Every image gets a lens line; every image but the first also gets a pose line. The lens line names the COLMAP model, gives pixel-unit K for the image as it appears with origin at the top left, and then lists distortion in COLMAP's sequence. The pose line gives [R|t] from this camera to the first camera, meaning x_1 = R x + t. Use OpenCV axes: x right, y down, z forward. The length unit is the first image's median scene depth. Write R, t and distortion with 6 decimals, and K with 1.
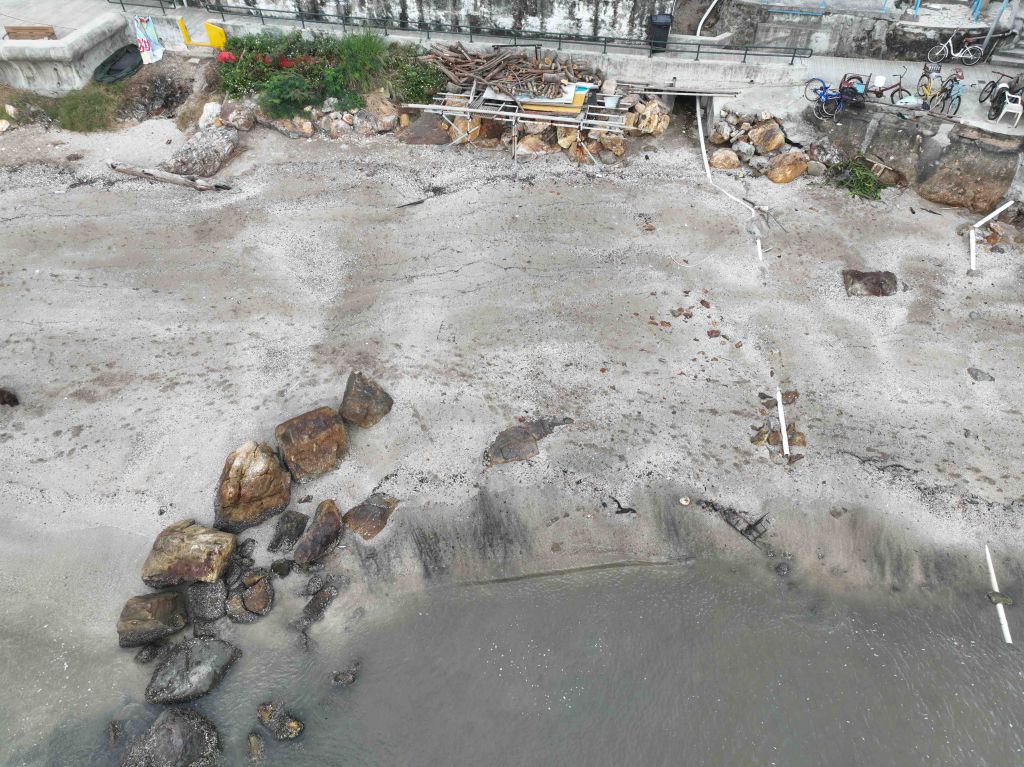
lens RADIAL K [[715.9, 0, 514.4], [0, 715.9, 387.6], [0, 0, 1]] dist [-0.012375, 0.029130]
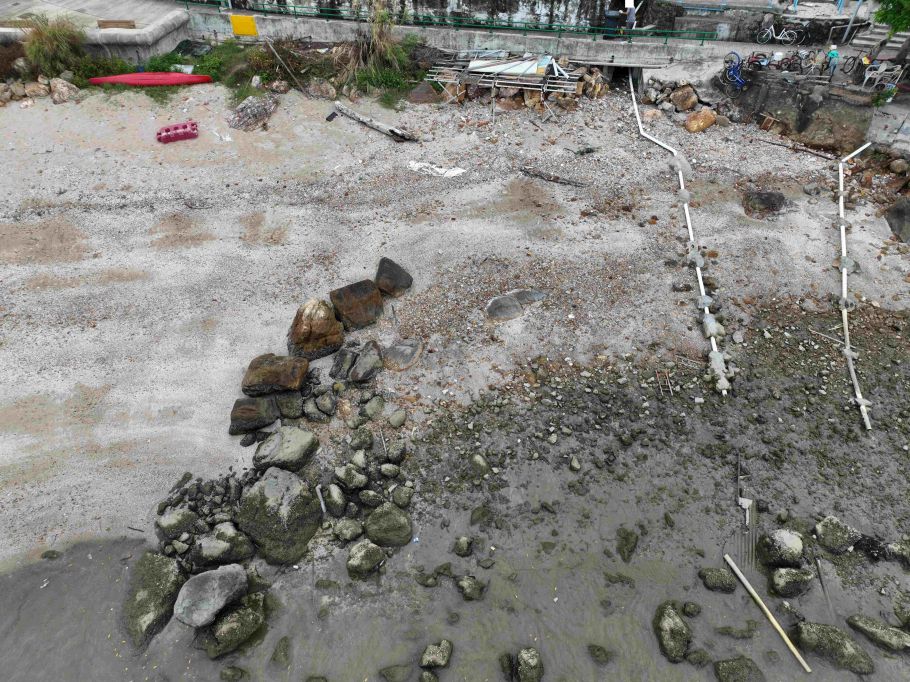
lens RADIAL K [[636.2, 0, 455.7], [0, 636.2, 342.4], [0, 0, 1]] dist [-0.012375, 0.029130]
pose [[0.999980, -0.001635, 0.006183, -0.073386], [0.001913, 0.998975, -0.045218, 0.145589], [-0.006103, 0.045229, 0.998958, -0.141437]]
